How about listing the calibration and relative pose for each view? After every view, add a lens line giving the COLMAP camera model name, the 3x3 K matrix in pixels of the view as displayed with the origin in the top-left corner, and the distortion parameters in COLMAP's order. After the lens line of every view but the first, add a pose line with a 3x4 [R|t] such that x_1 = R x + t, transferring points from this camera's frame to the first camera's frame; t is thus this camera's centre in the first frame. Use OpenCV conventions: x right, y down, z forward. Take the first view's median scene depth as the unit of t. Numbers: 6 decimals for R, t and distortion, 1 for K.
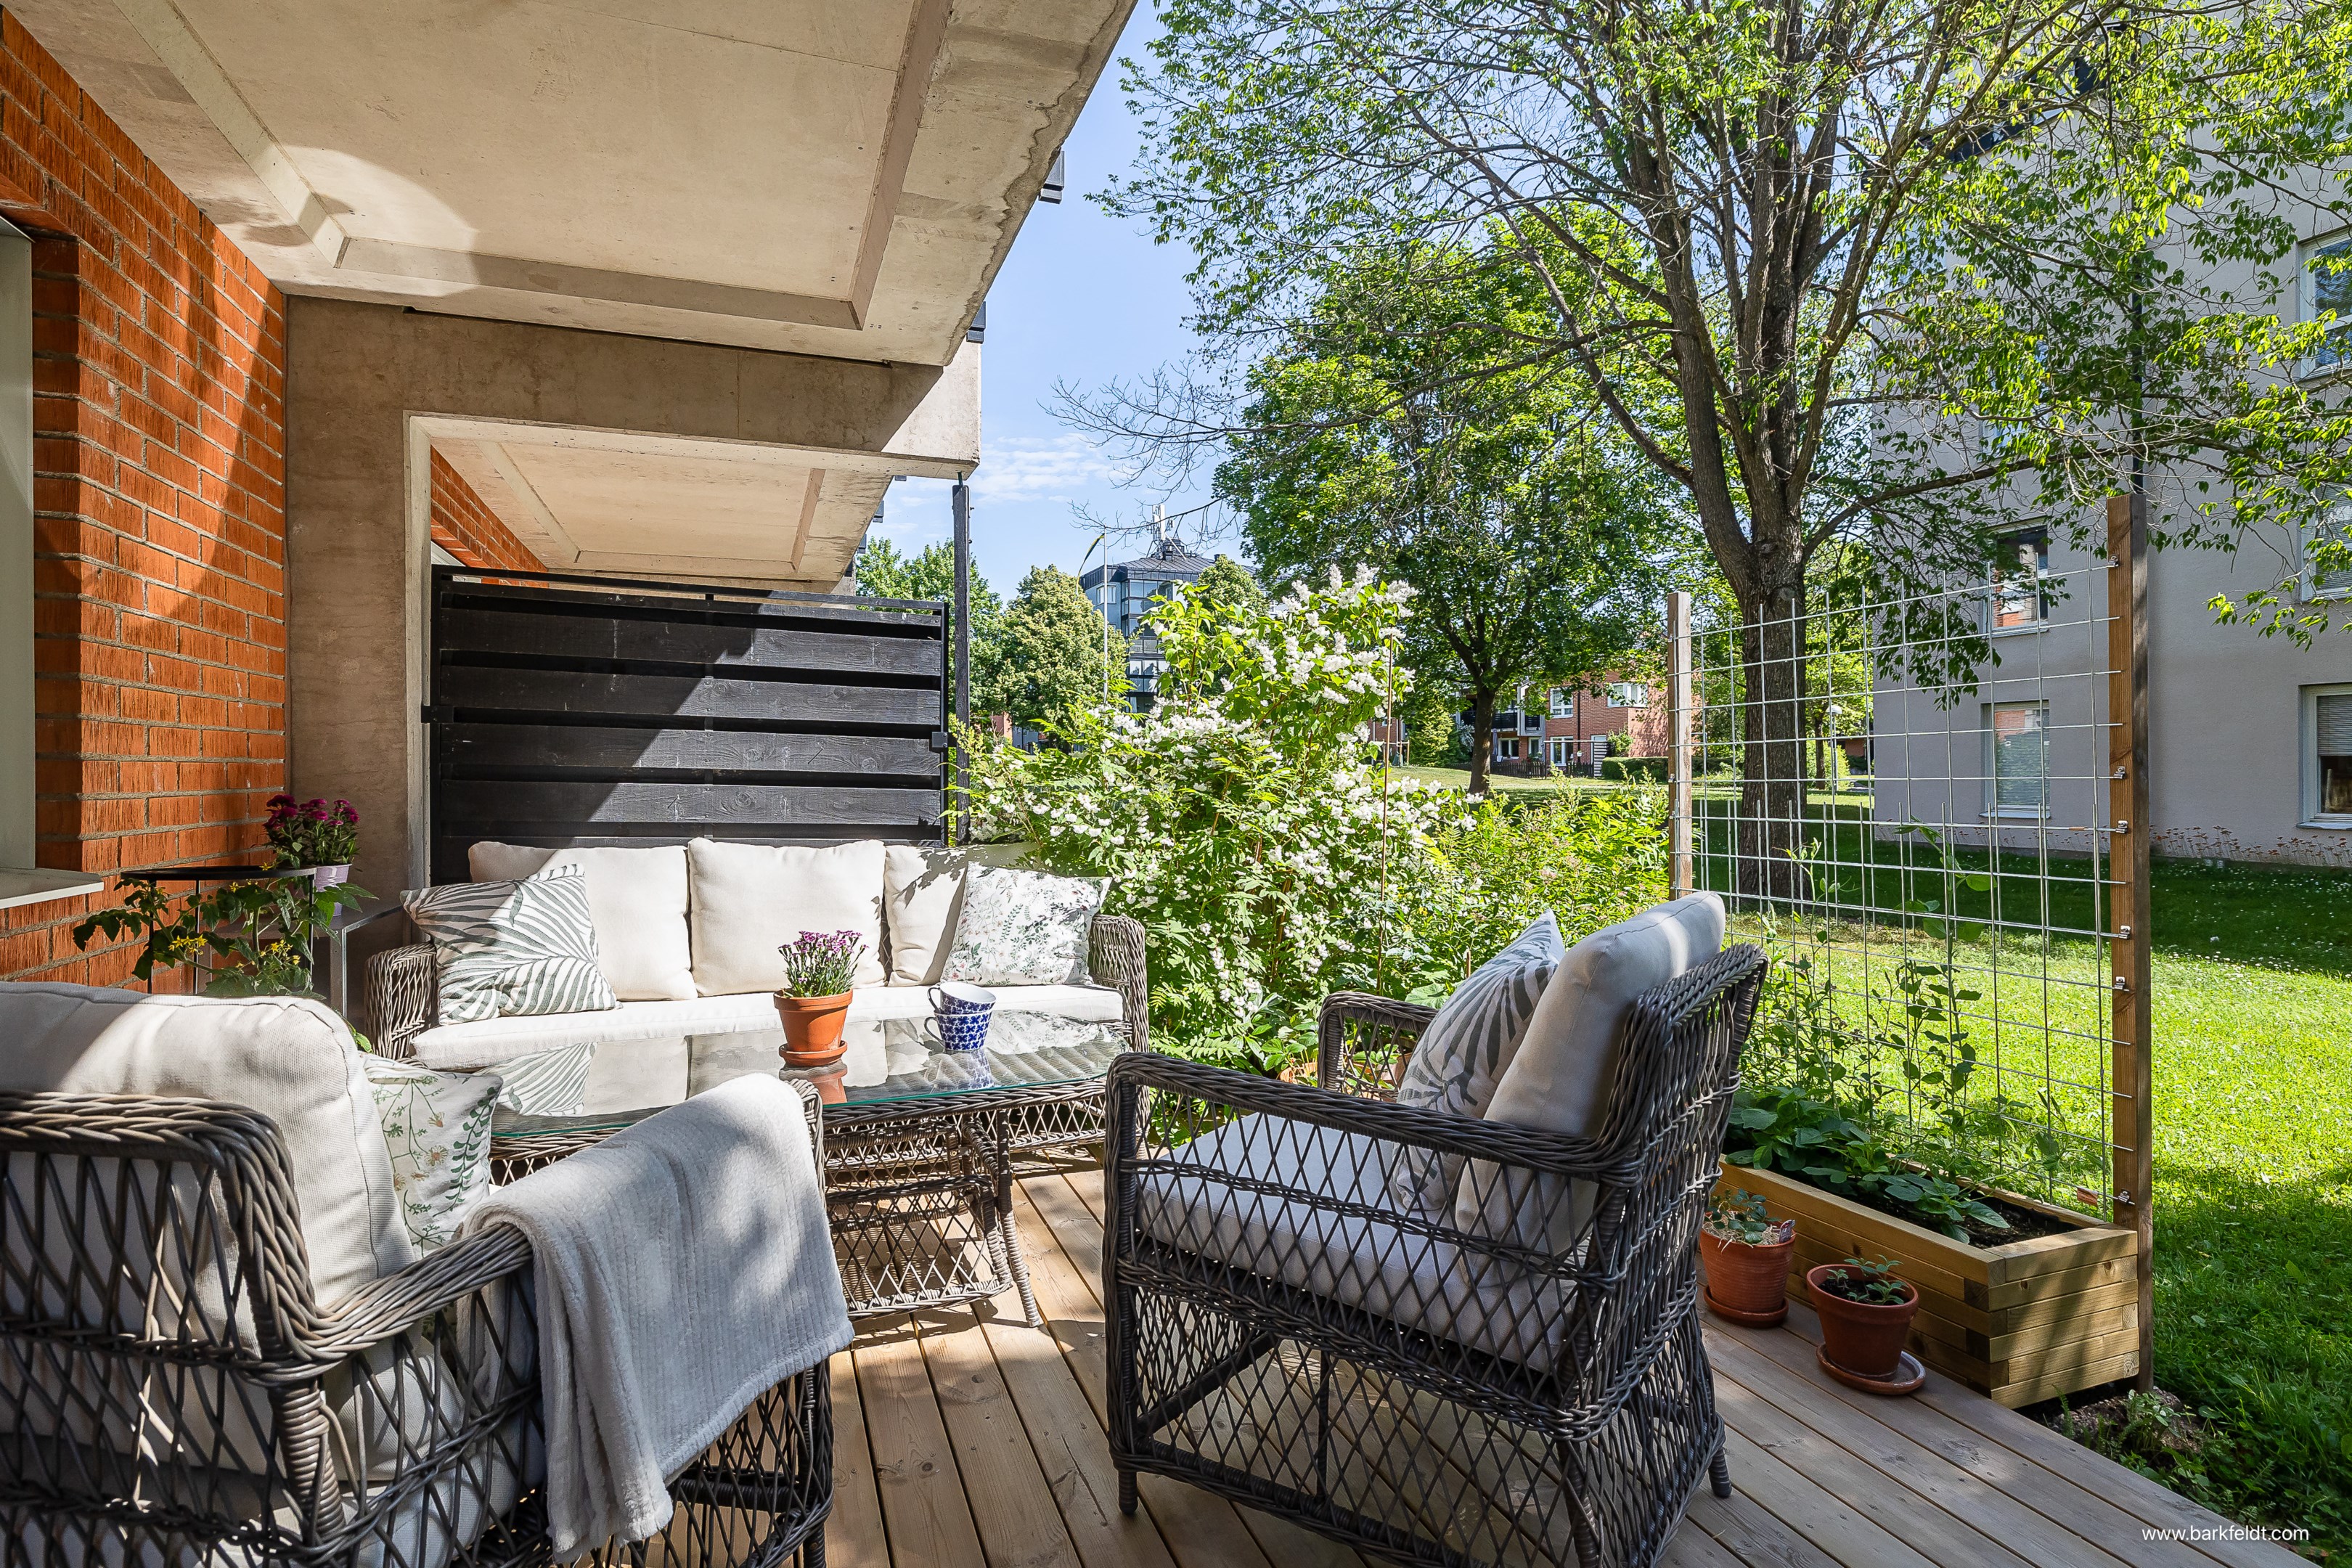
lens RADIAL K [[1186.3, 0, 1178.8], [0, 1186.3, 776.4], [0, 0, 1]] dist [-0.005041, 0.000296]
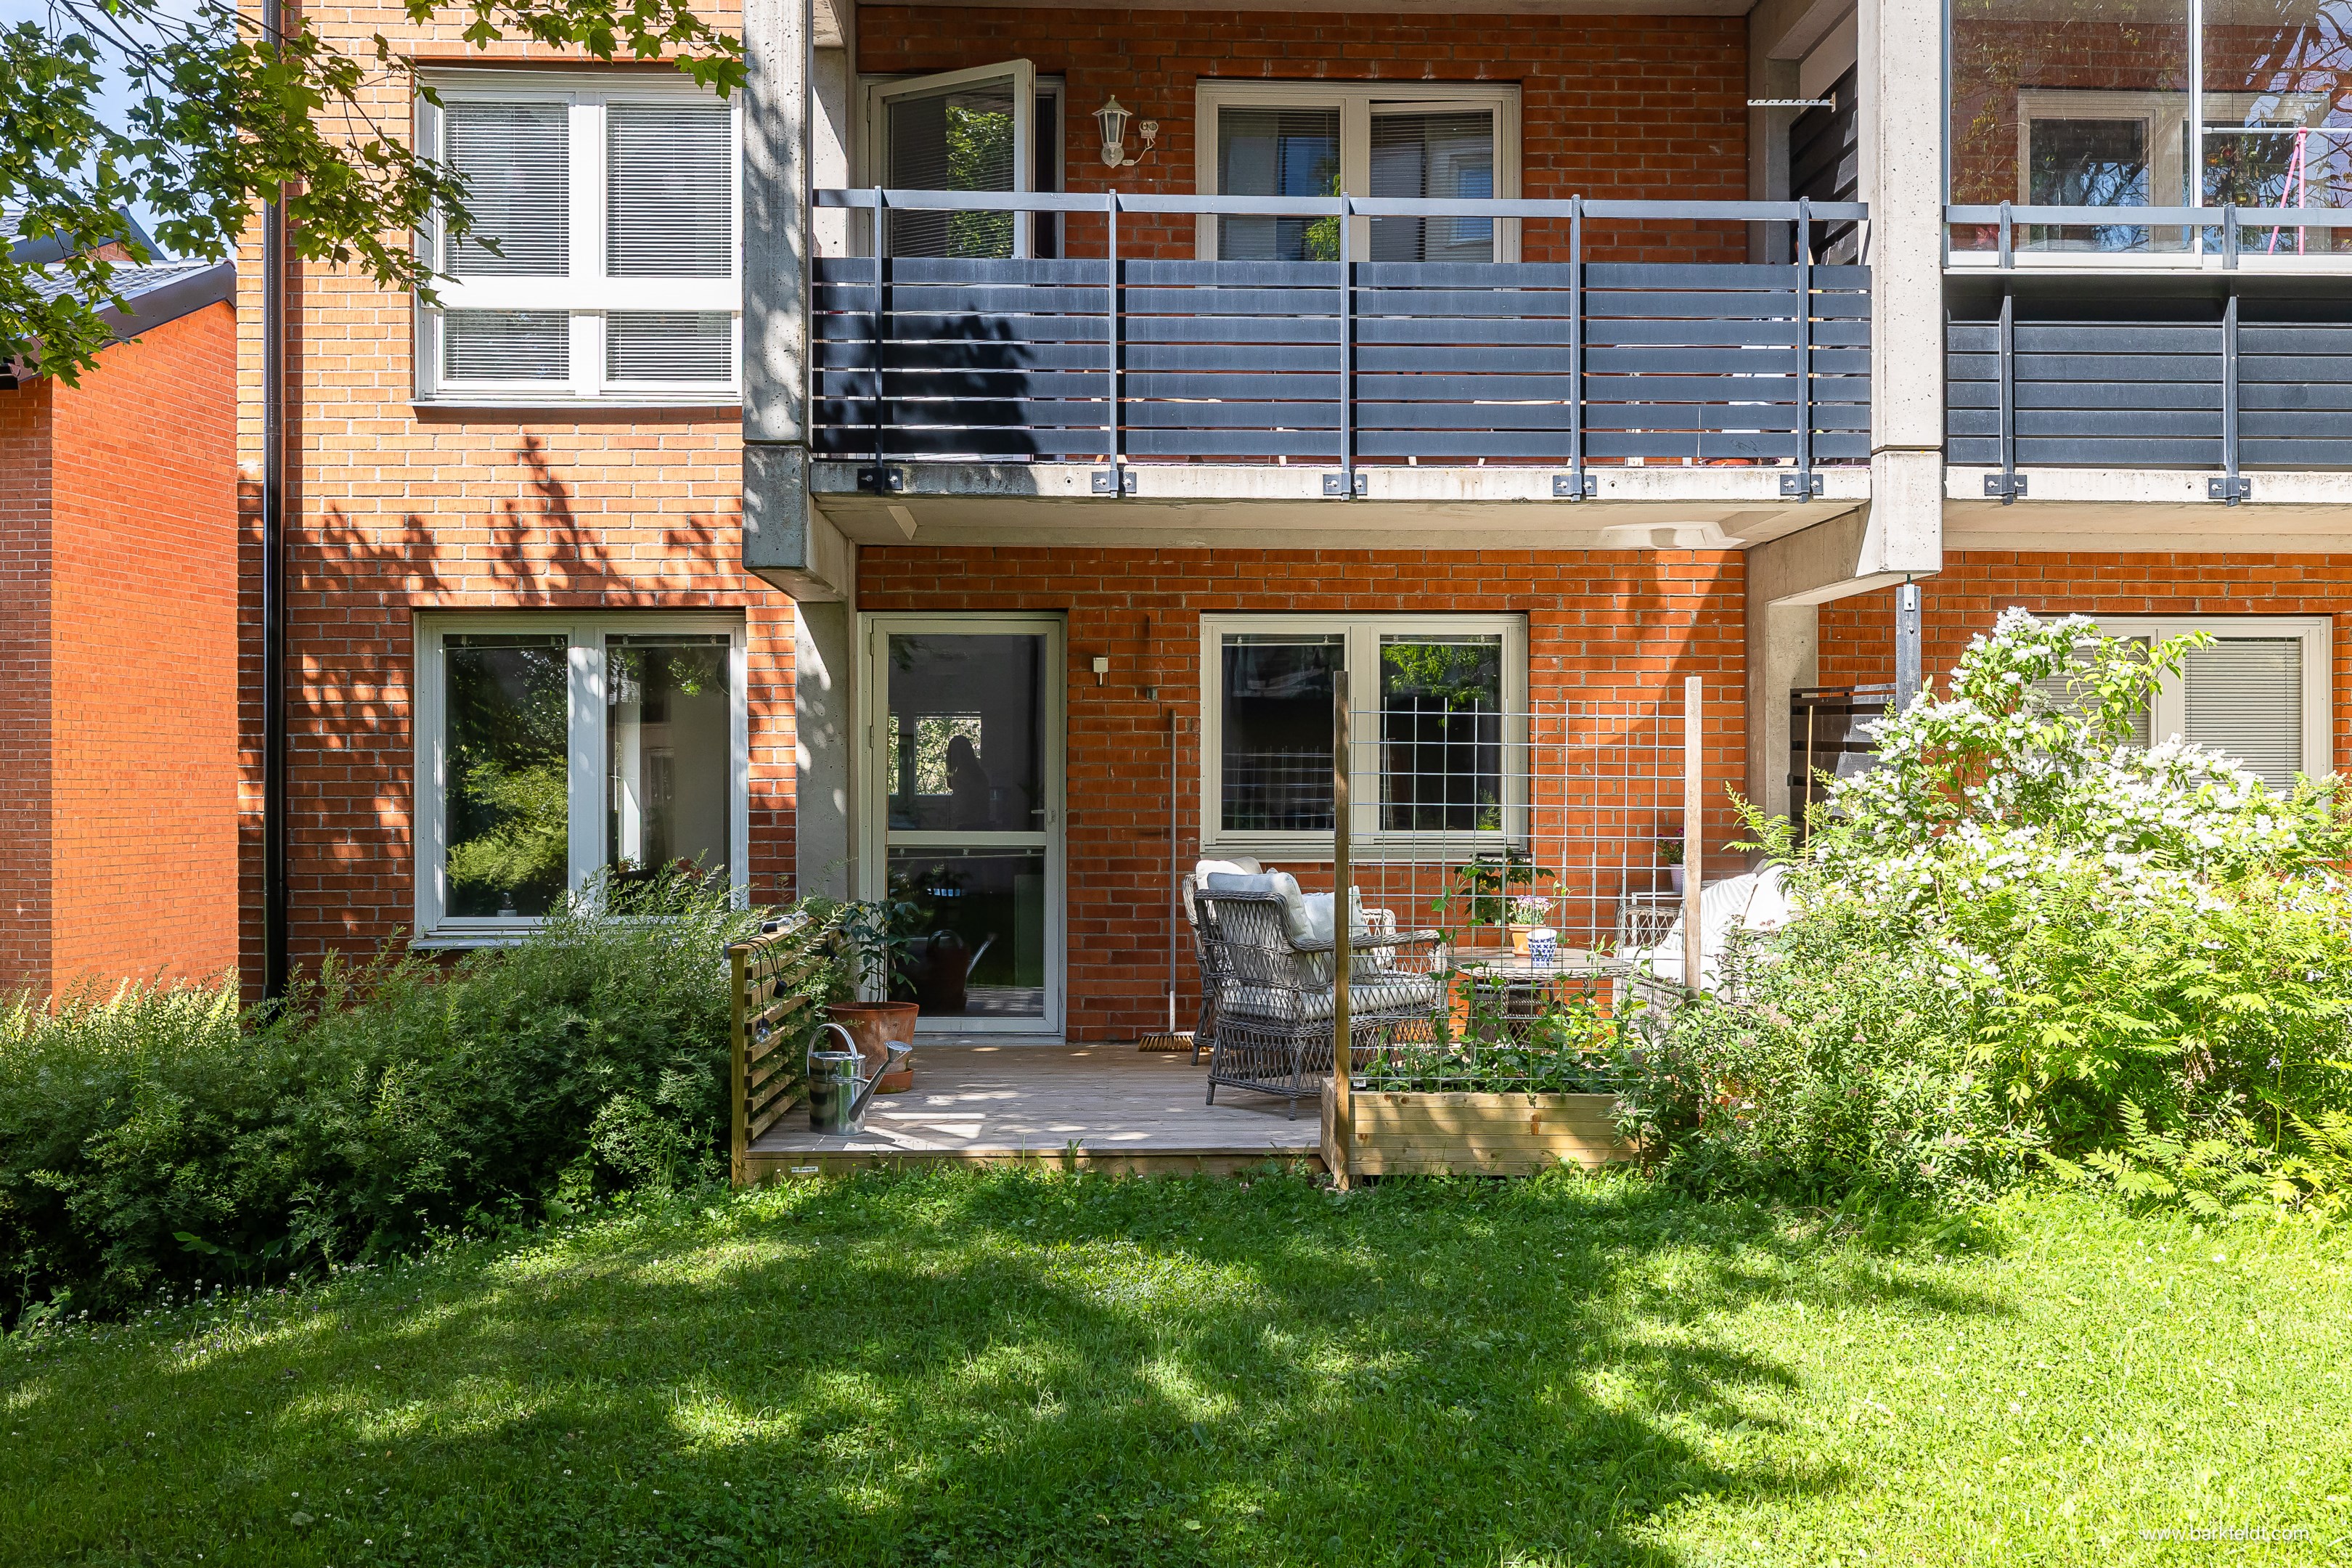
lens RADIAL K [[2392.6, 0, 1165.1], [0, 2392.6, 784.2], [0, 0, 1]] dist [-0.001775, 0.000000]
pose [[-0.310368, -0.003761, -0.950609, 0.785100], [-0.003868, 0.999989, -0.002693, -0.010395], [0.950609, 0.002841, -0.310379, 0.342713]]
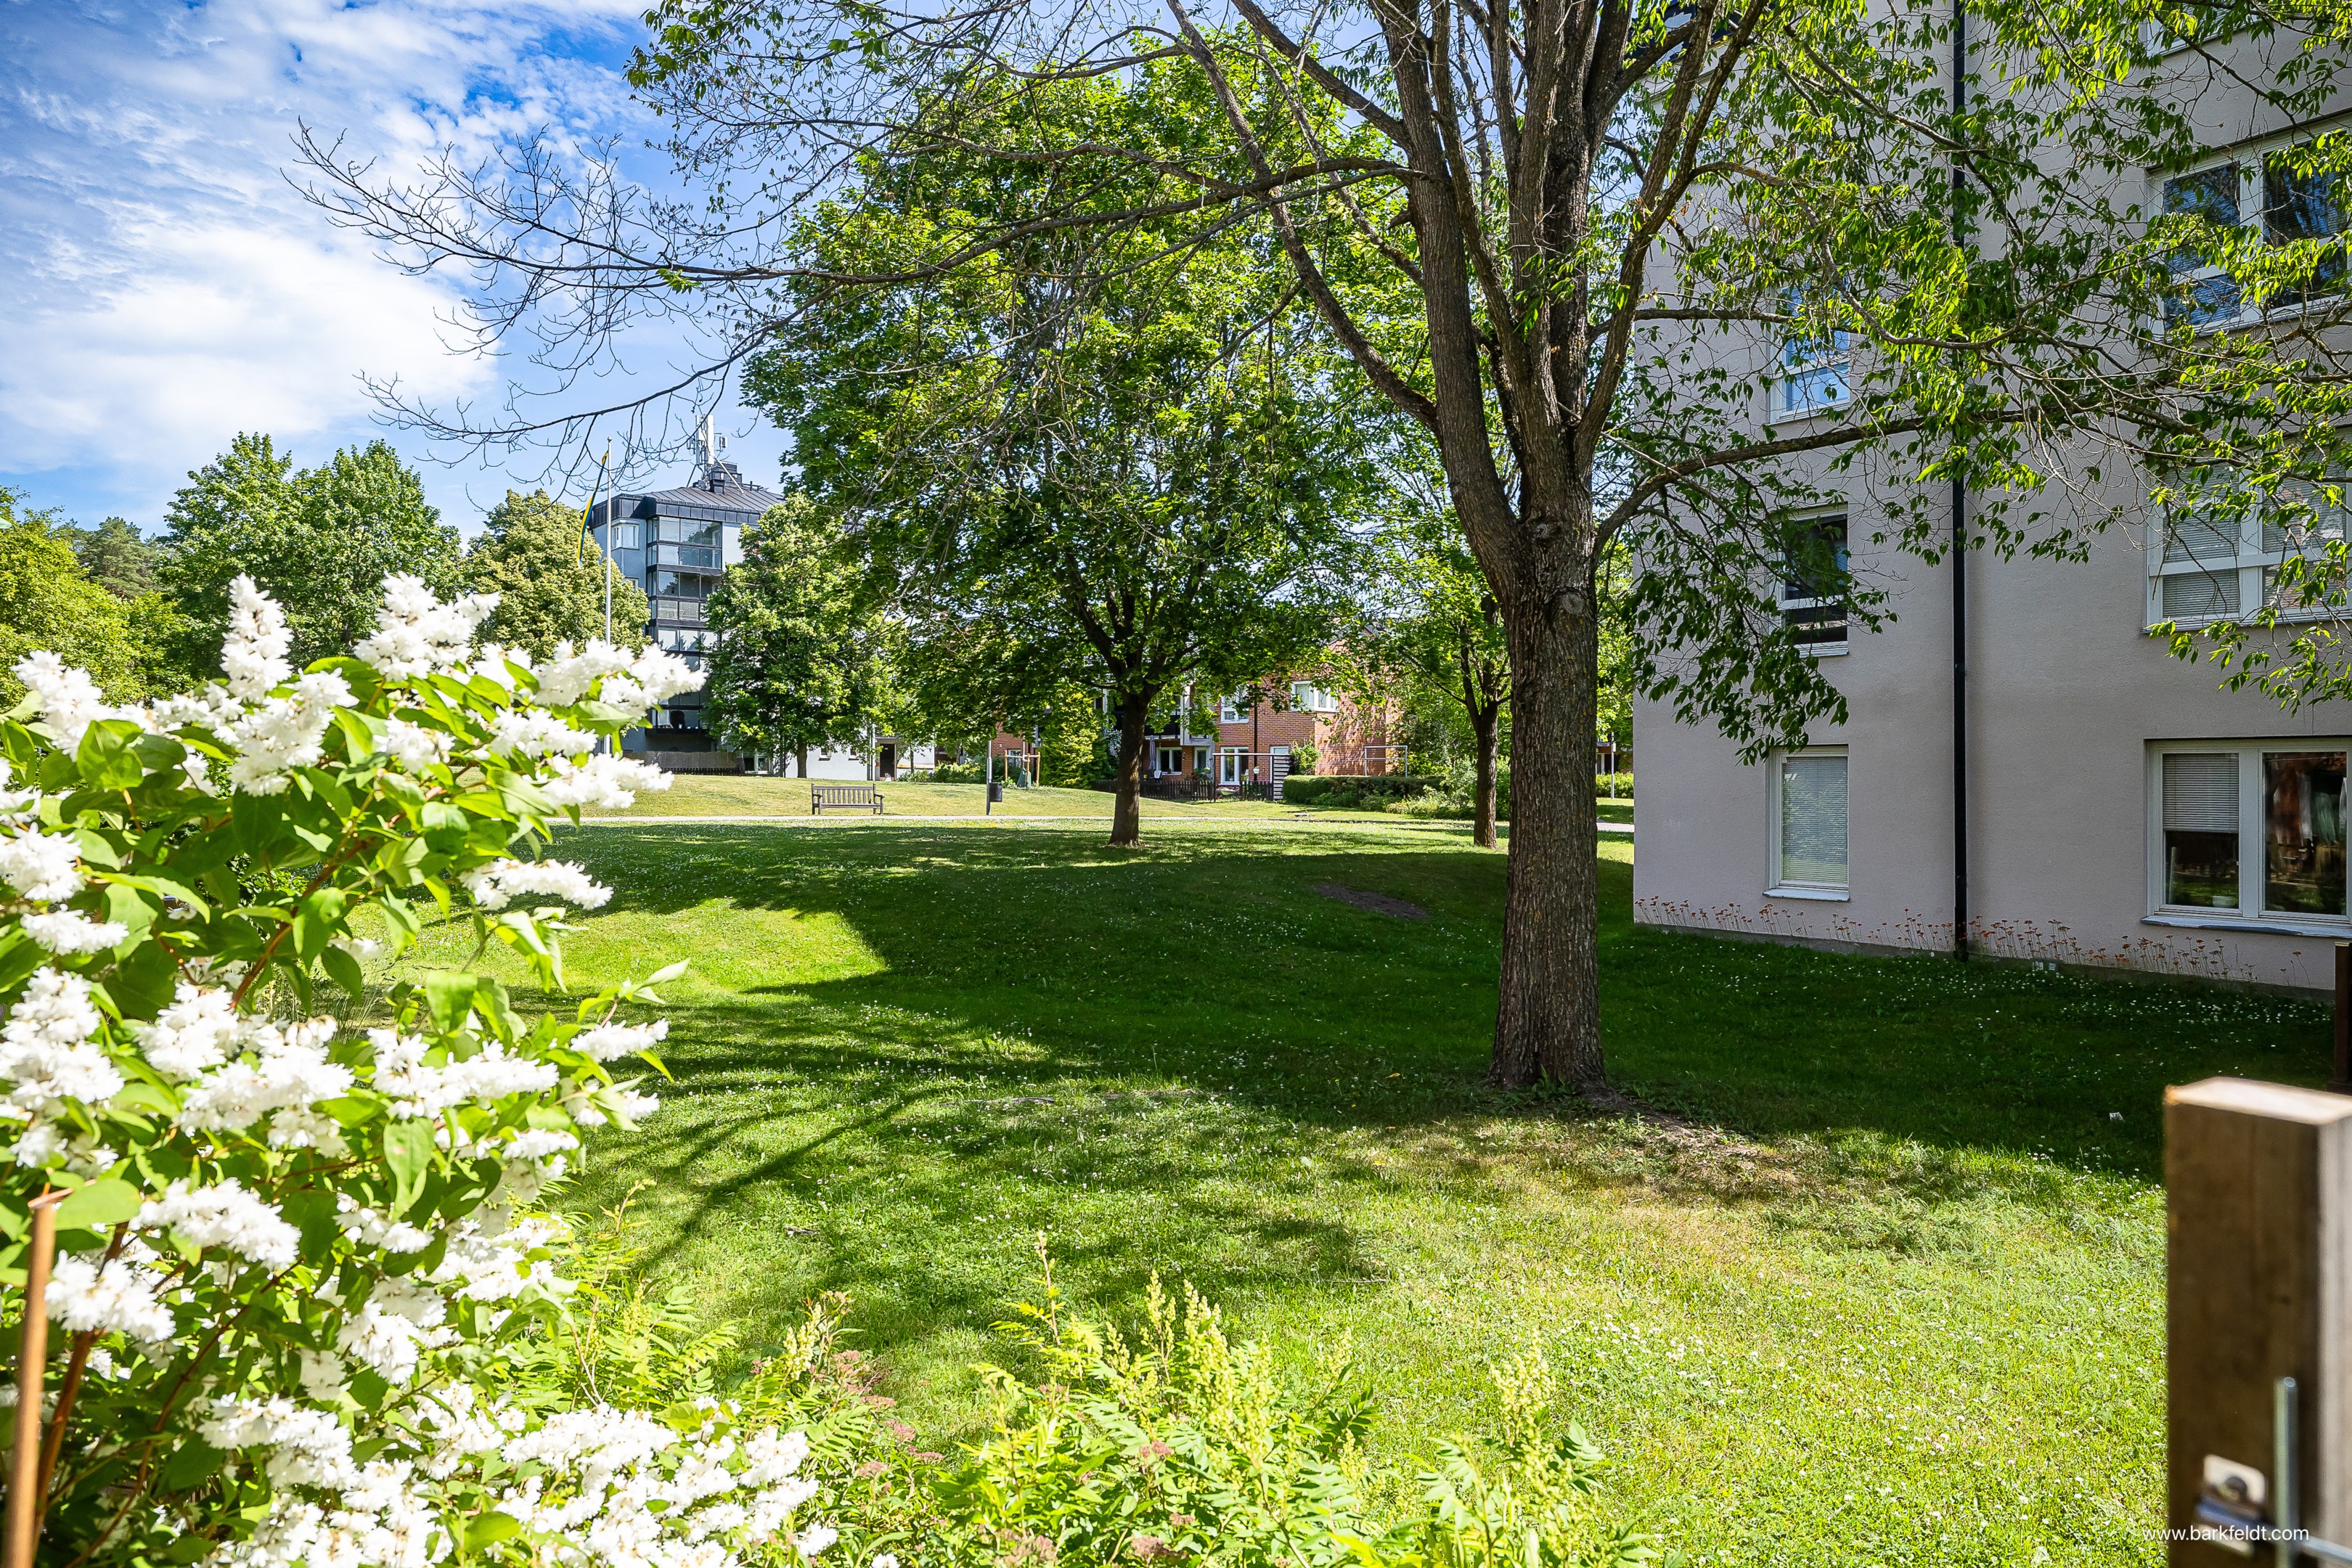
lens RADIAL K [[1534.6, 0, 1165.9], [0, 1534.6, 771.0], [0, 0, 1]] dist [-0.003088, 0.002498]
pose [[0.964202, 0.010252, 0.264971, 0.075800], [-0.007938, 0.999920, -0.009804, -0.050004], [-0.265051, 0.007350, 0.964207, 0.242538]]
